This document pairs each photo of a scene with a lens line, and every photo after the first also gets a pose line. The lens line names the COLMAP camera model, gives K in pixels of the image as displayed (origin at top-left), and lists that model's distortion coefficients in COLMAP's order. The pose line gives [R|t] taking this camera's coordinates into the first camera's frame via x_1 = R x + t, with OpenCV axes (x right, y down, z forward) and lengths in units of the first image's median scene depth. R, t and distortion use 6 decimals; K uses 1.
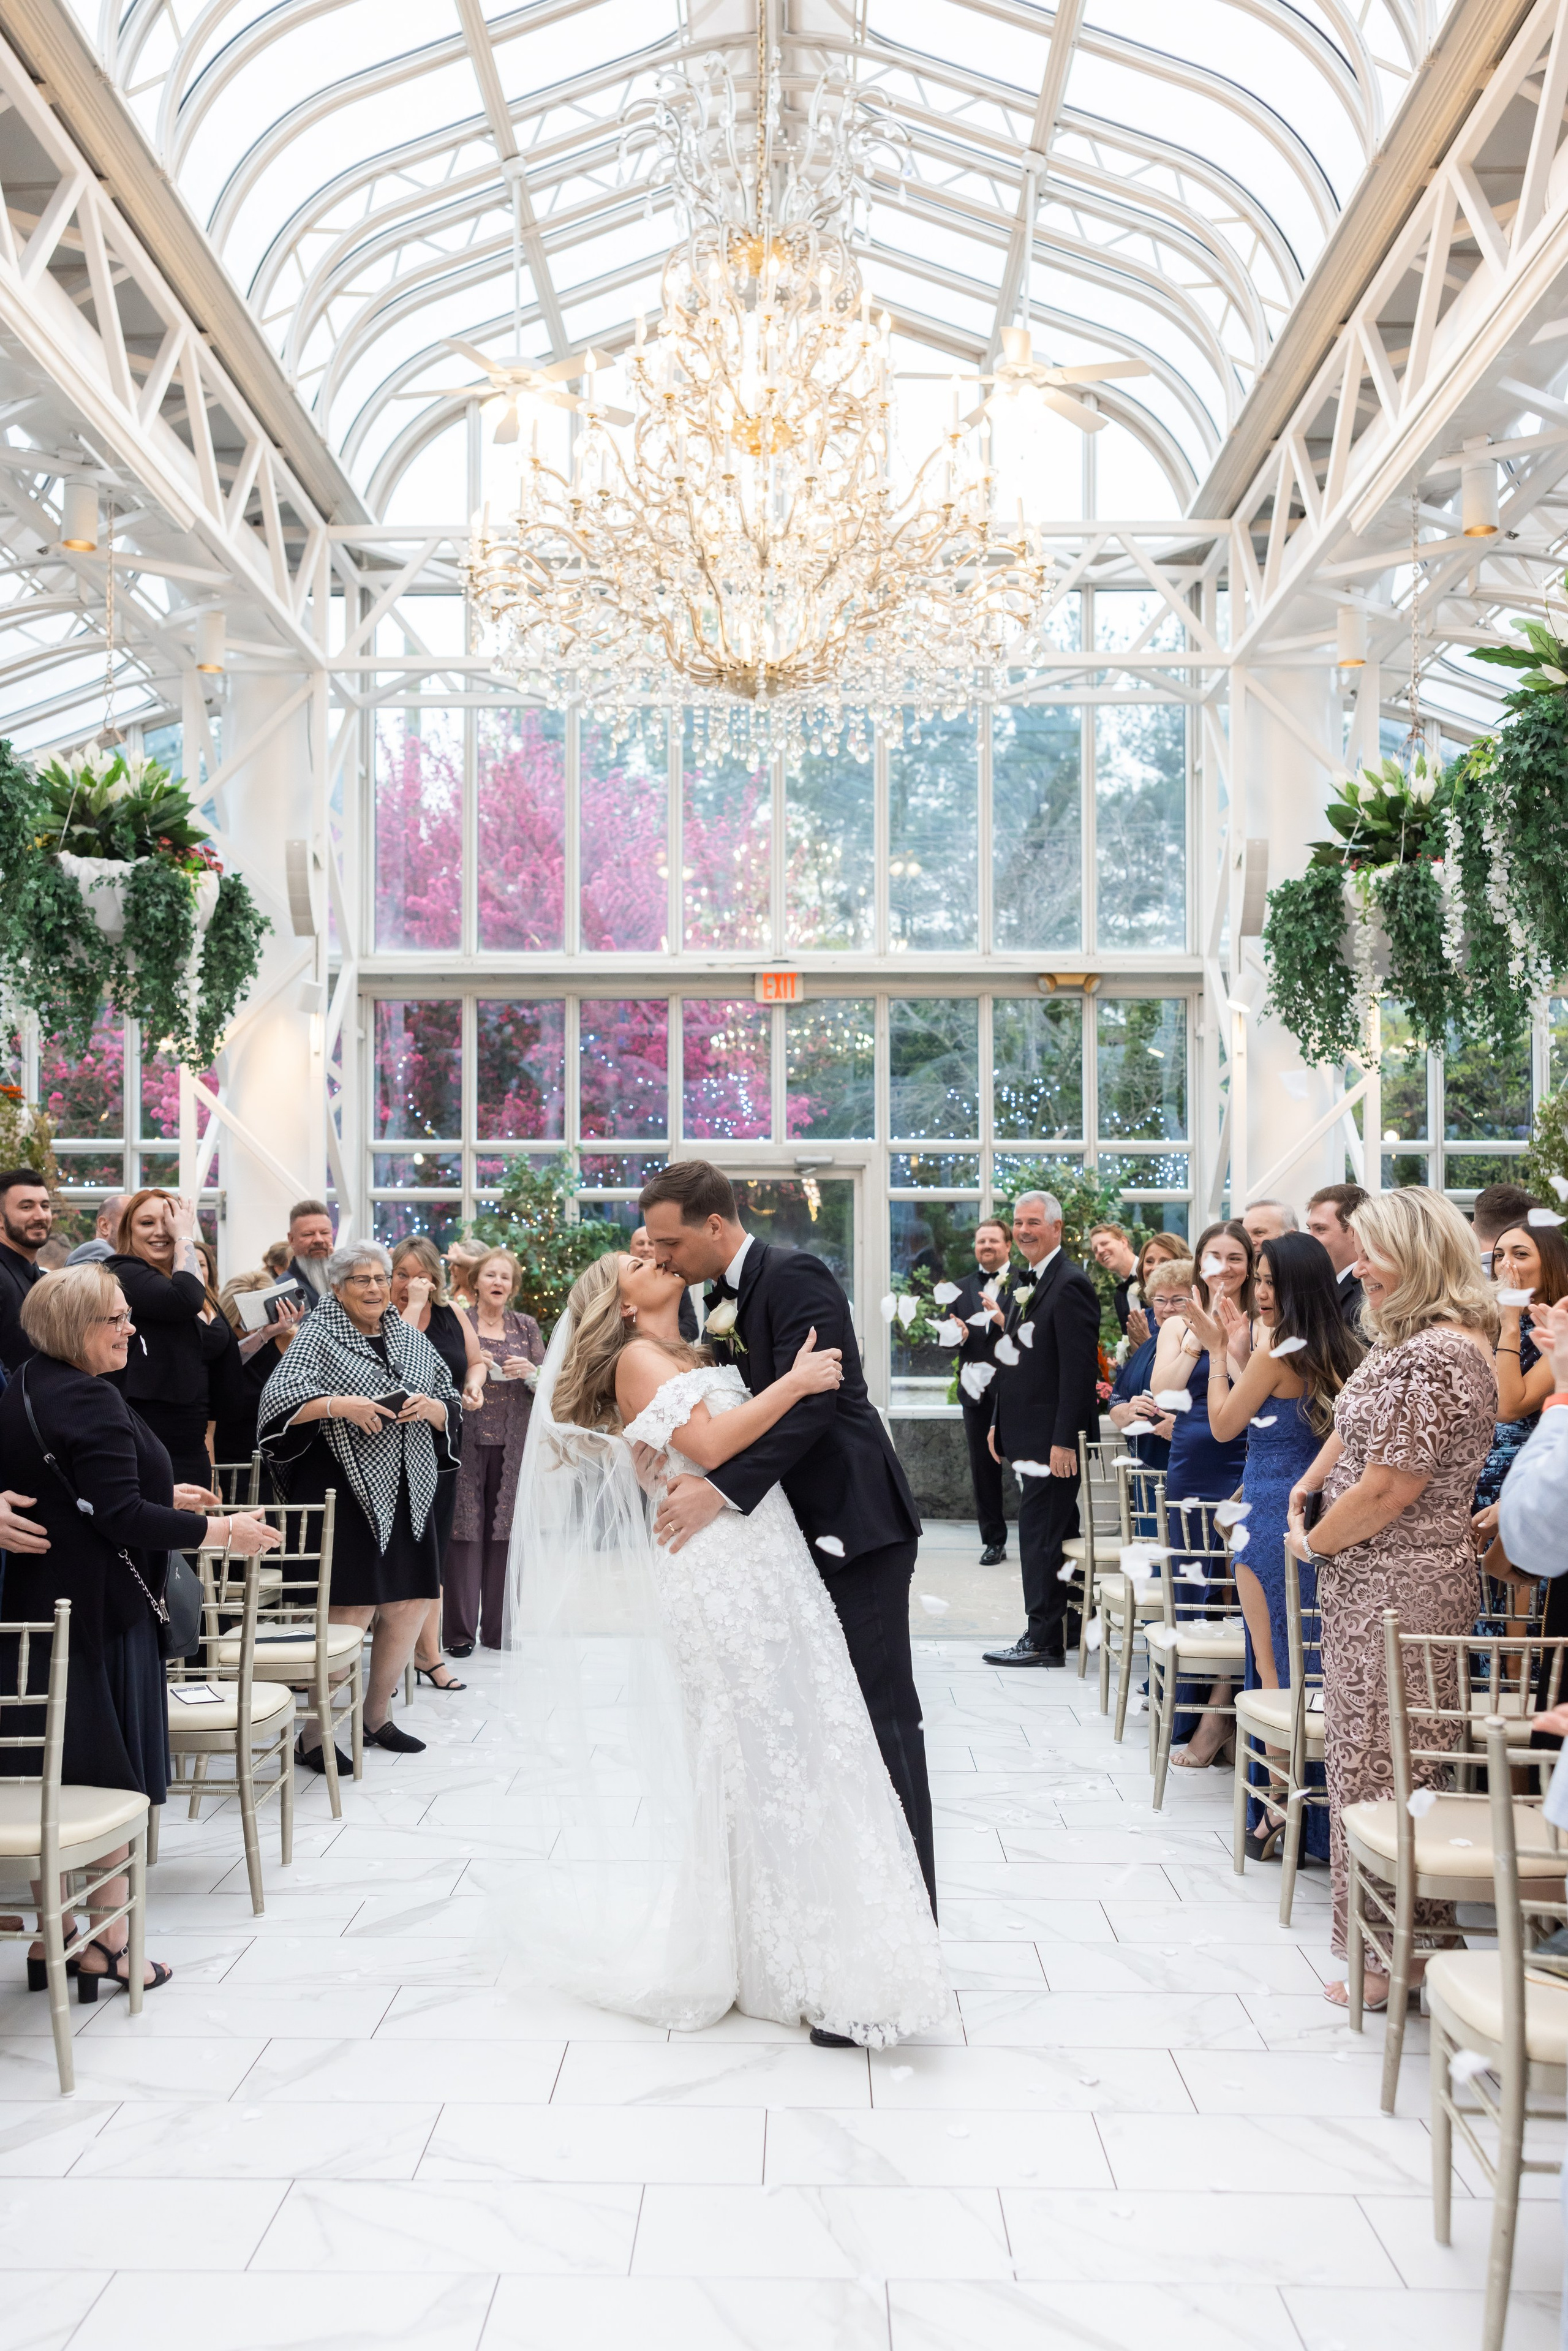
lens RADIAL K [[2952.9, 0, 739.6], [0, 2952.9, 1224.2], [0, 0, 1]] dist [0.041257, 0.000000]
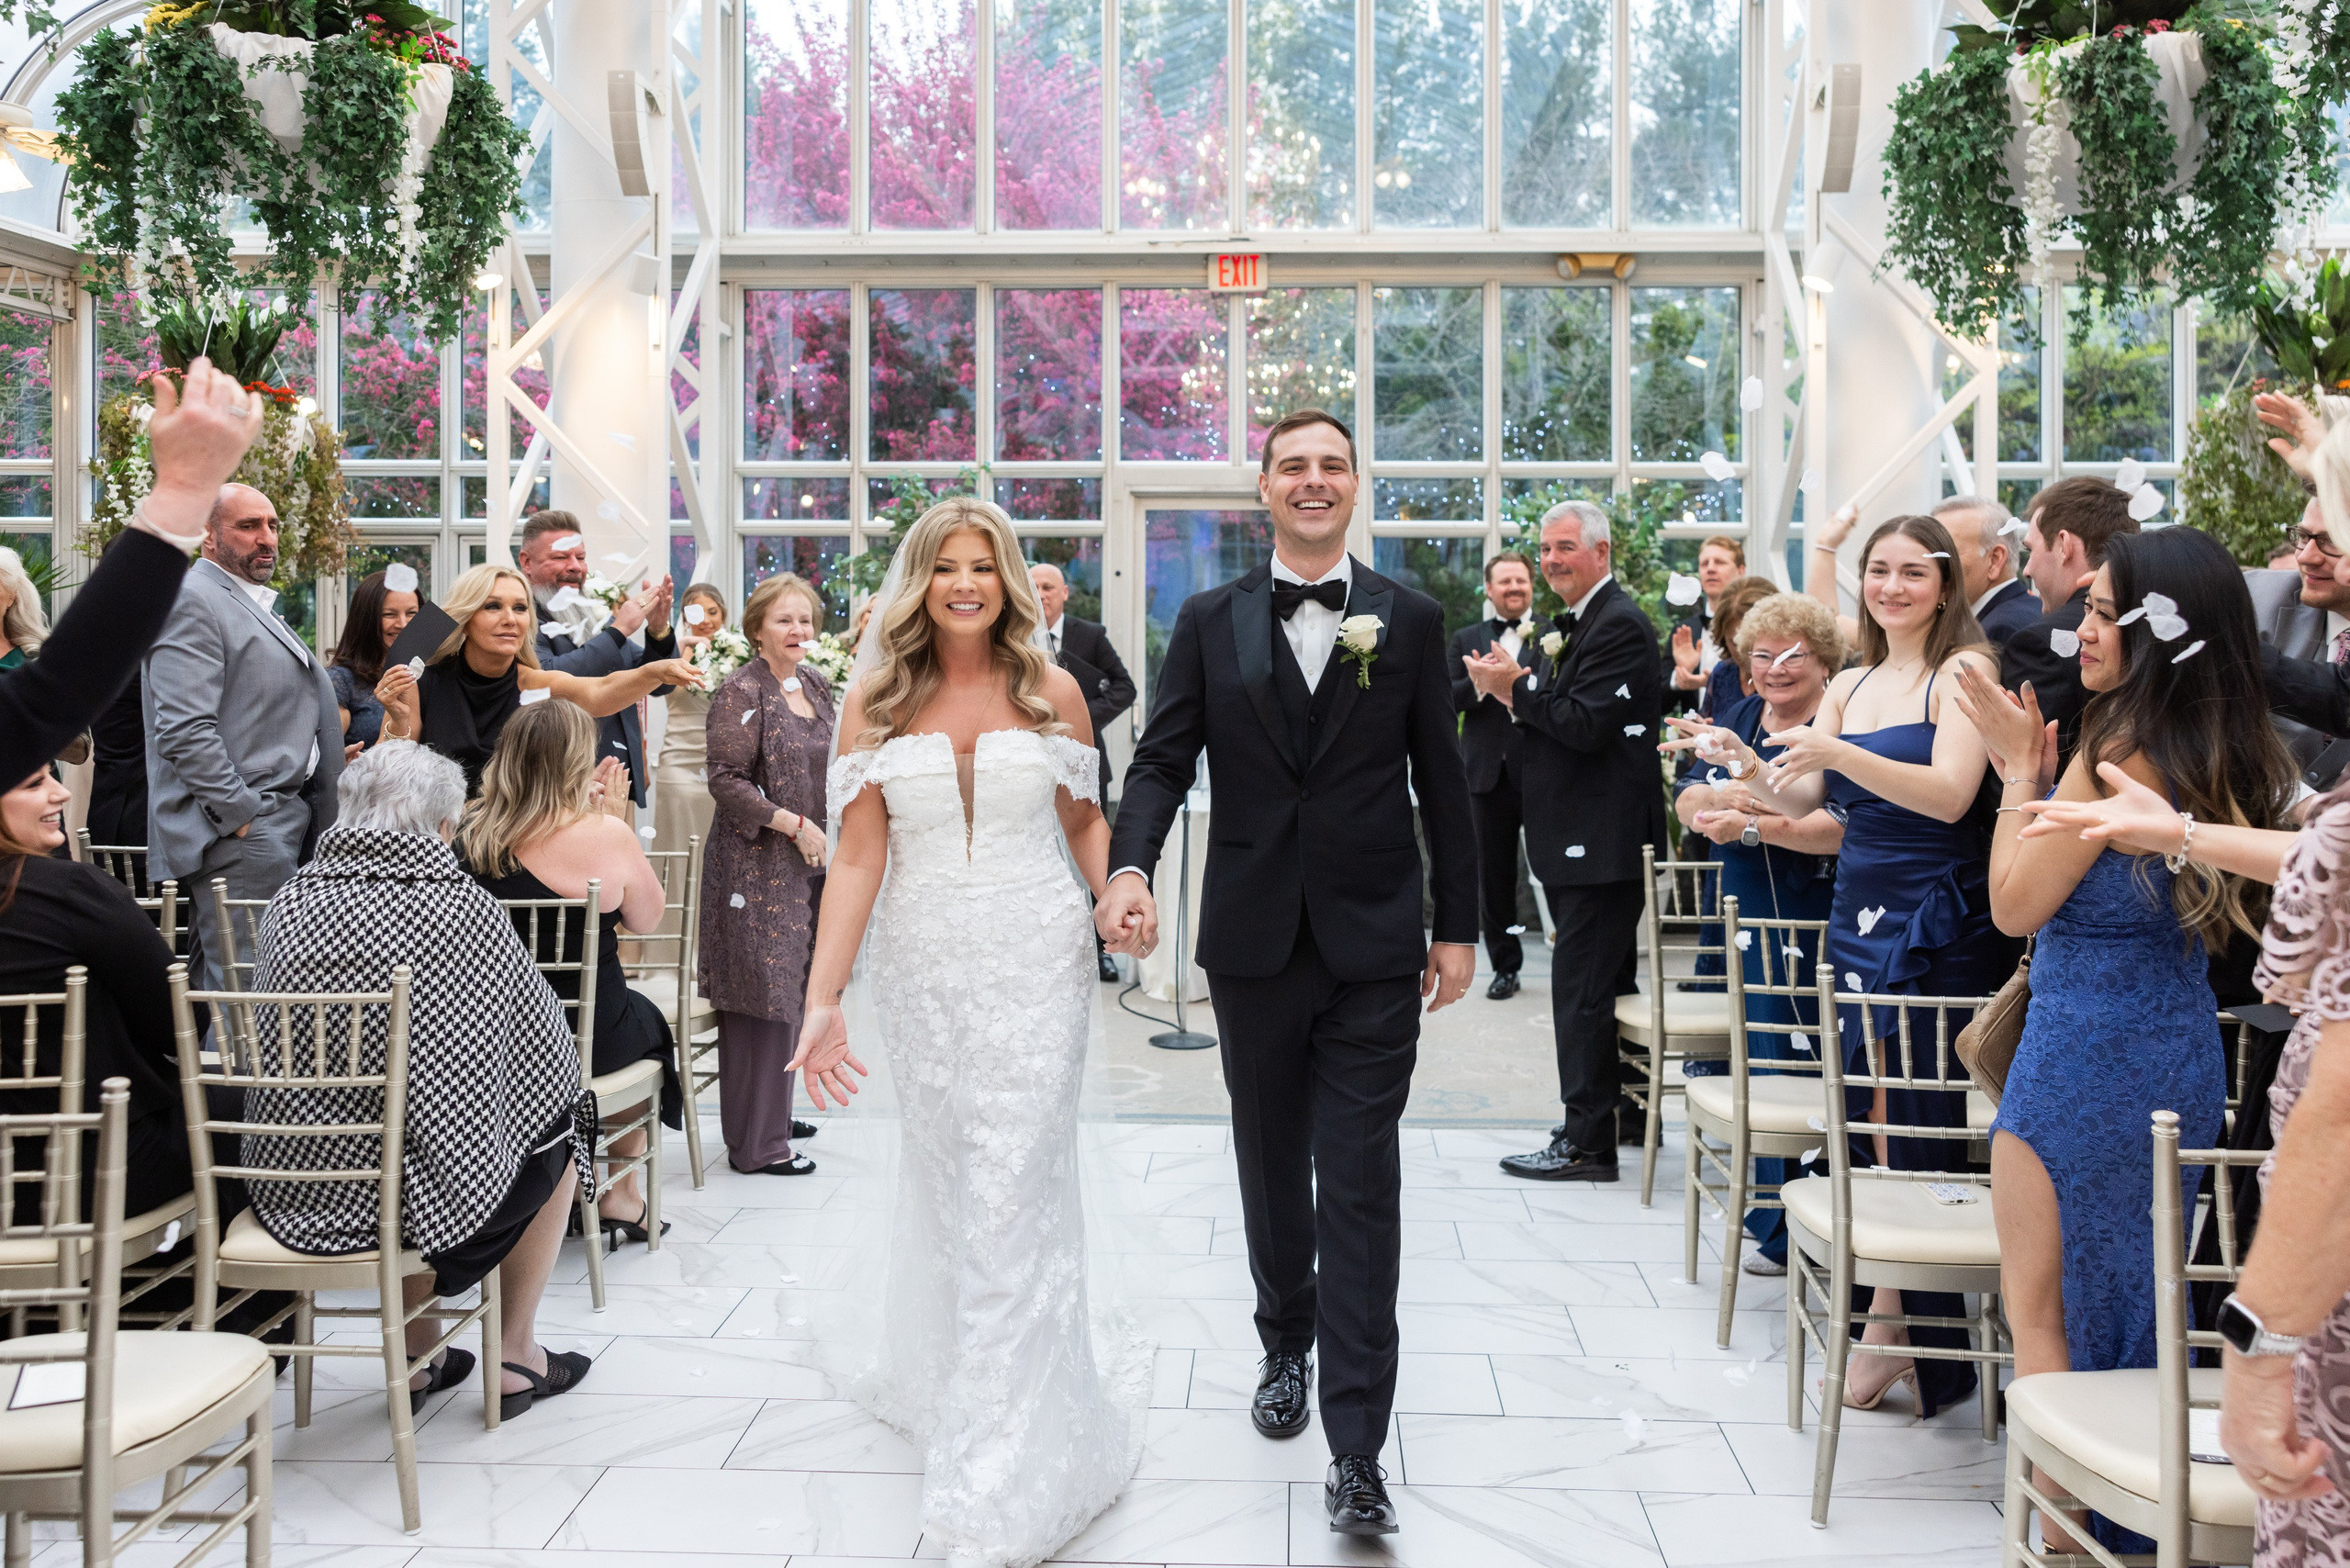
lens RADIAL K [[2863.9, 0, 1232.4], [0, 2863.9, 624.6], [0, 0, 1]] dist [-0.009889, 0.000000]
pose [[0.999994, 0.003485, -0.000078, 0.016720], [-0.003484, 0.999930, 0.011340, 0.010313], [0.000118, -0.011340, 0.999936, 0.291158]]
